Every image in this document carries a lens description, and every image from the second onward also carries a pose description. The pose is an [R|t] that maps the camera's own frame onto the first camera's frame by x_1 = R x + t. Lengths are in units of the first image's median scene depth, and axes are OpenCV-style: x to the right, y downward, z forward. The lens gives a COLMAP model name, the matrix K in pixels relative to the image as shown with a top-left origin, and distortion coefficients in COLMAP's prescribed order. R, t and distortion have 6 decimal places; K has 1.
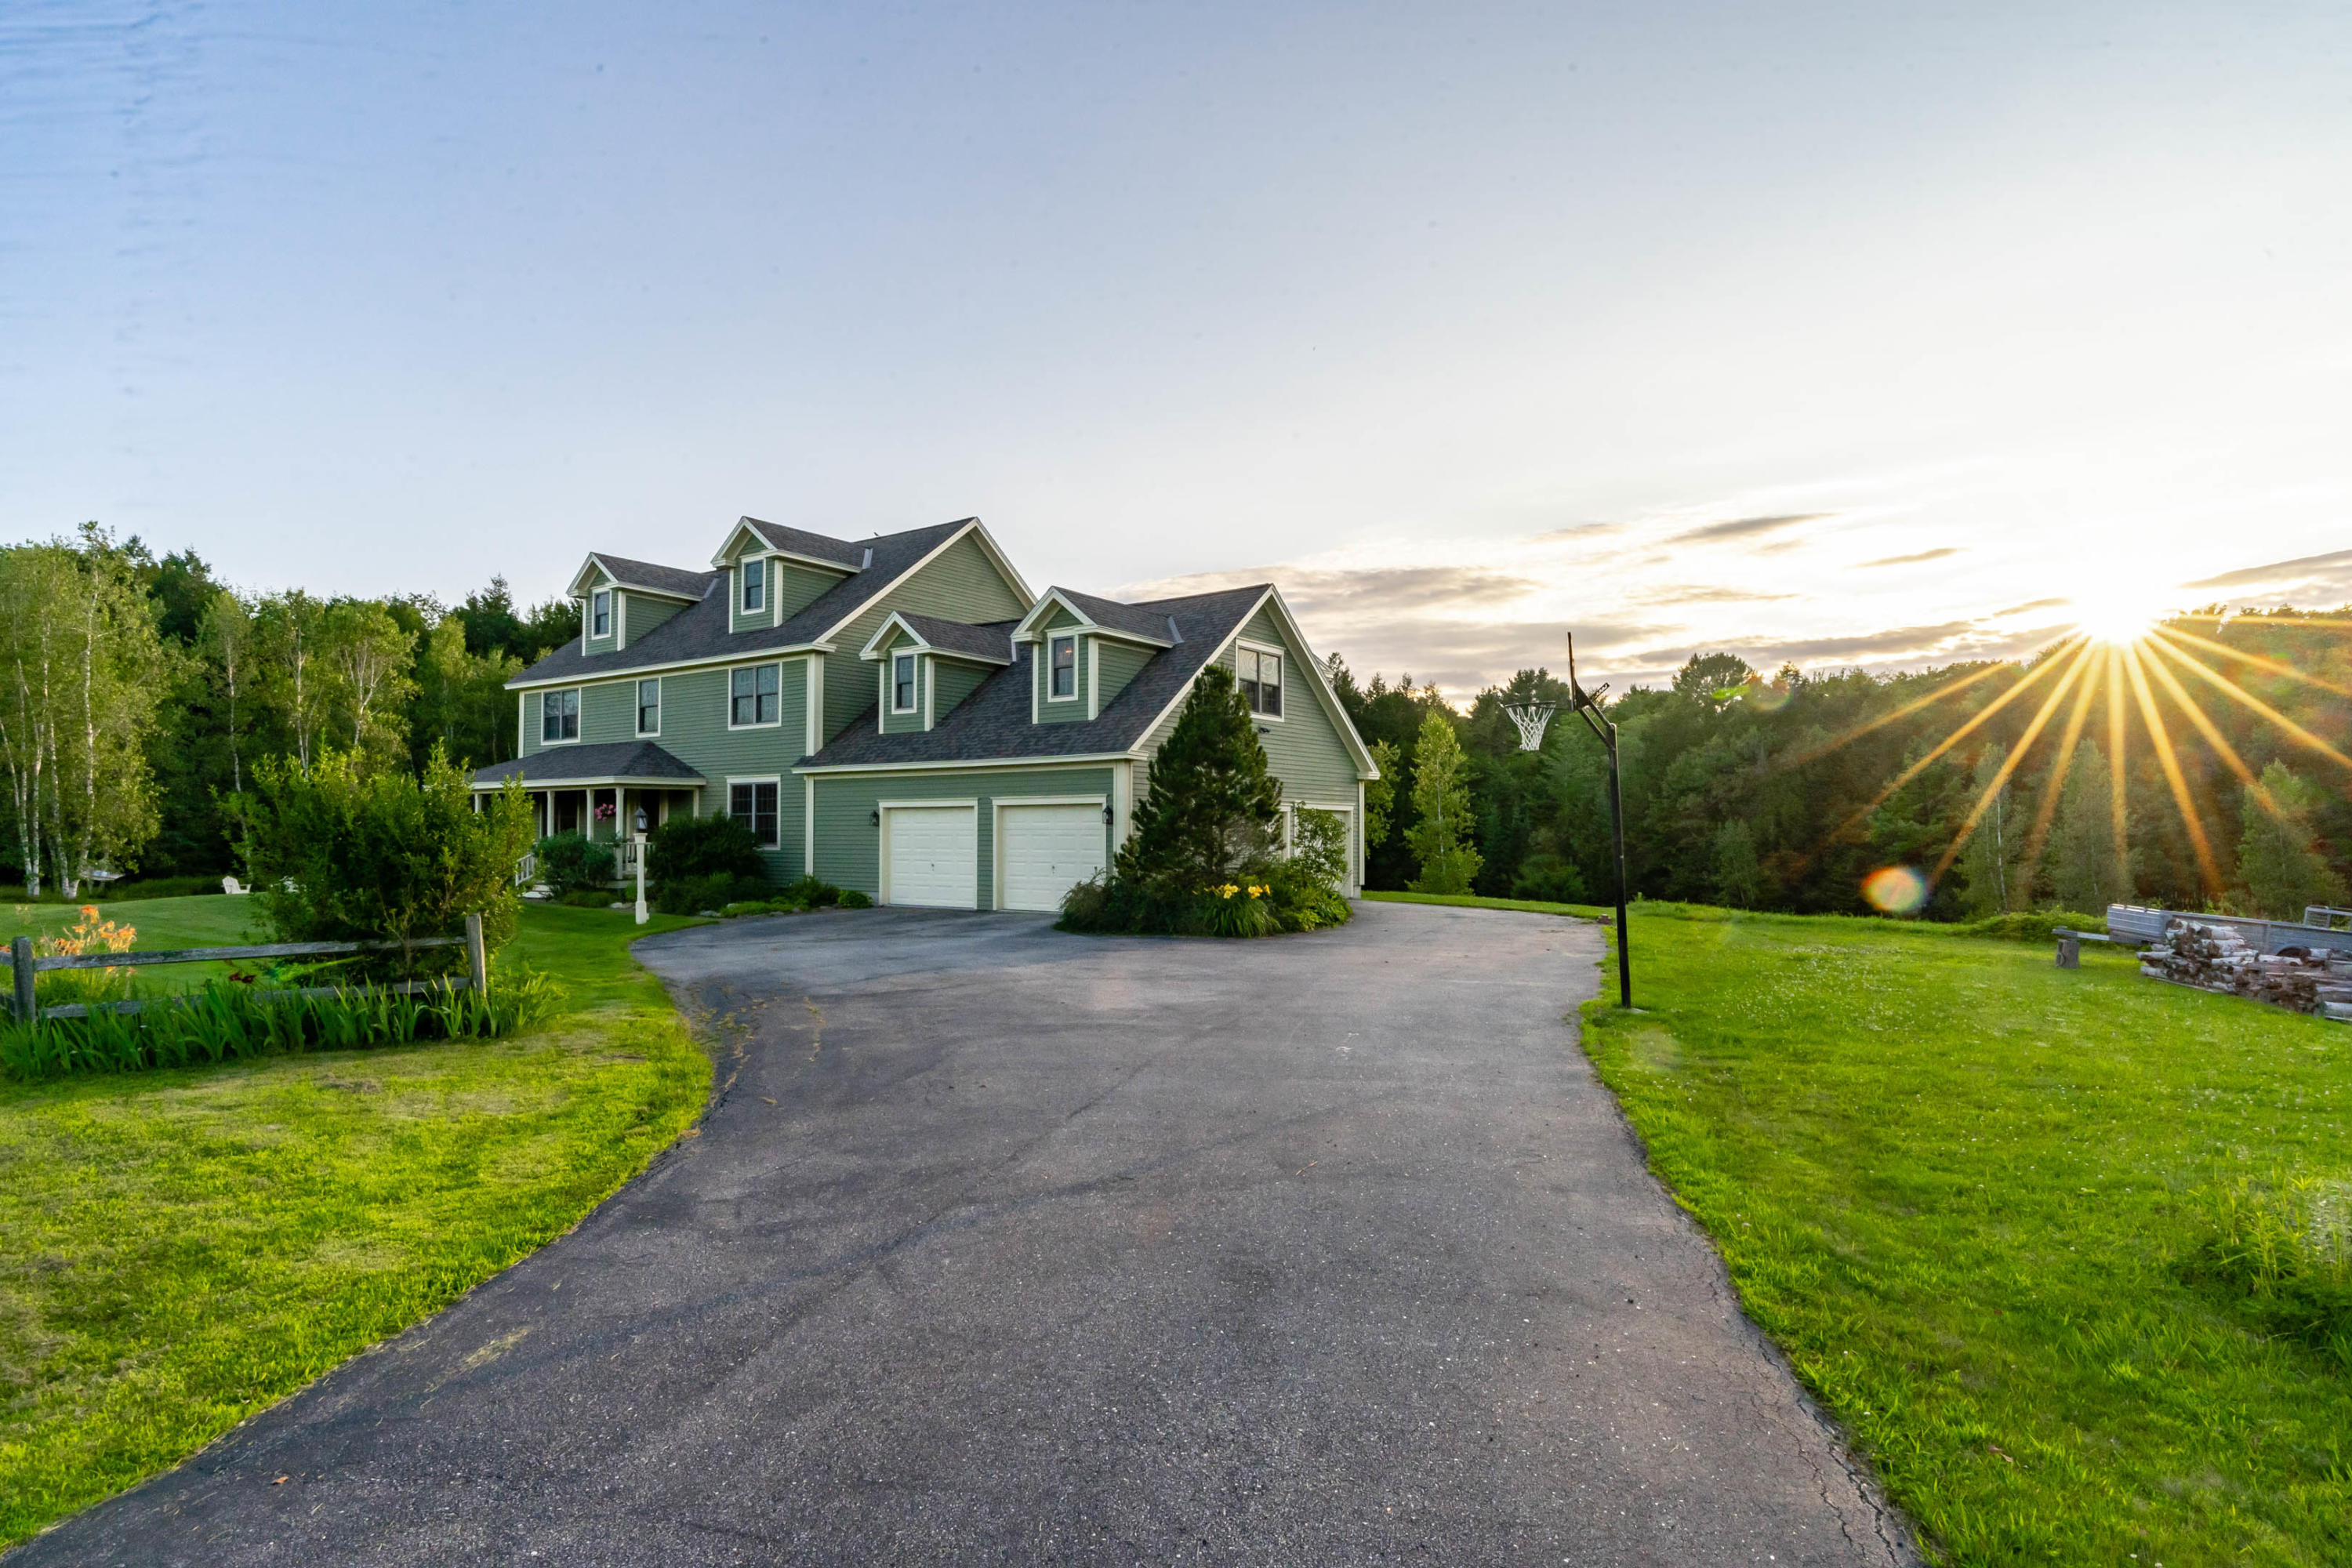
lens RADIAL K [[1278.1, 0, 1175.5], [0, 1278.1, 791.1], [0, 0, 1]] dist [0.000101, 0.000003]
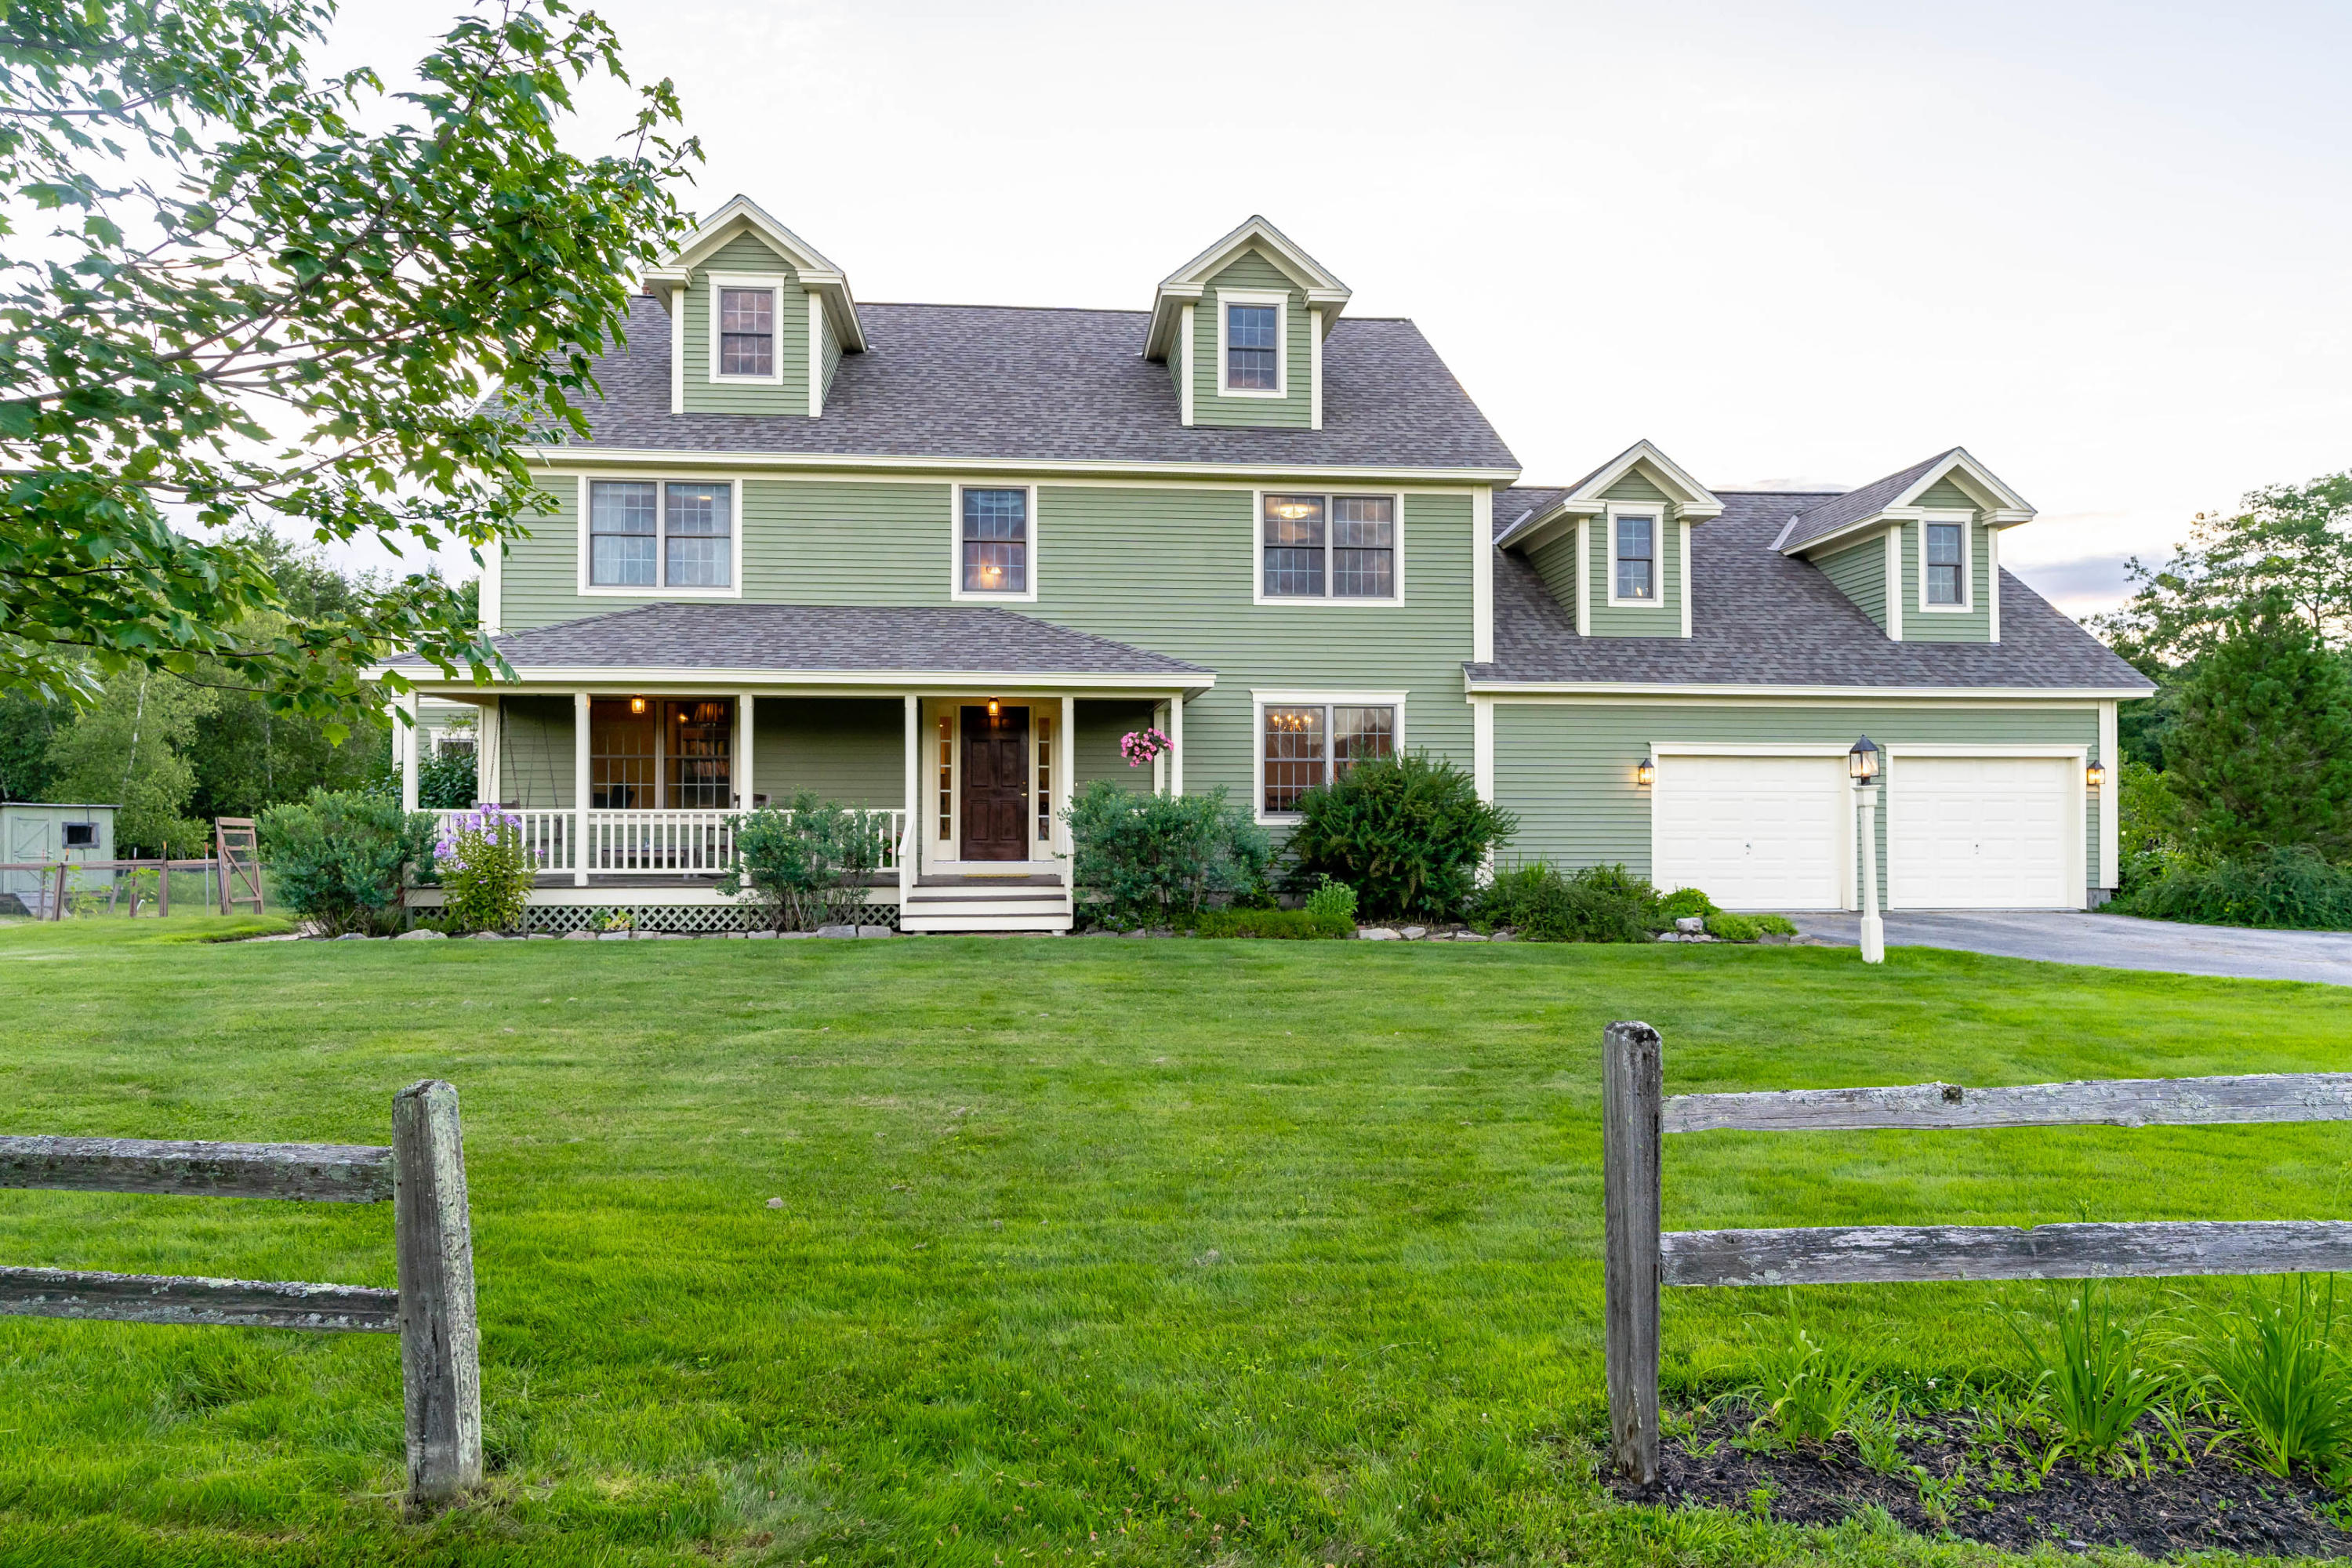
lens RADIAL K [[1357.2, 0, 1175.4], [0, 1357.2, 776.7], [0, 0, 1]] dist [-0.003606, -0.000299]
pose [[0.755499, 0.008844, 0.655090, -0.825684], [-0.026754, 0.999491, 0.017361, 0.018643], [-0.654603, -0.030643, 0.755351, 0.634928]]
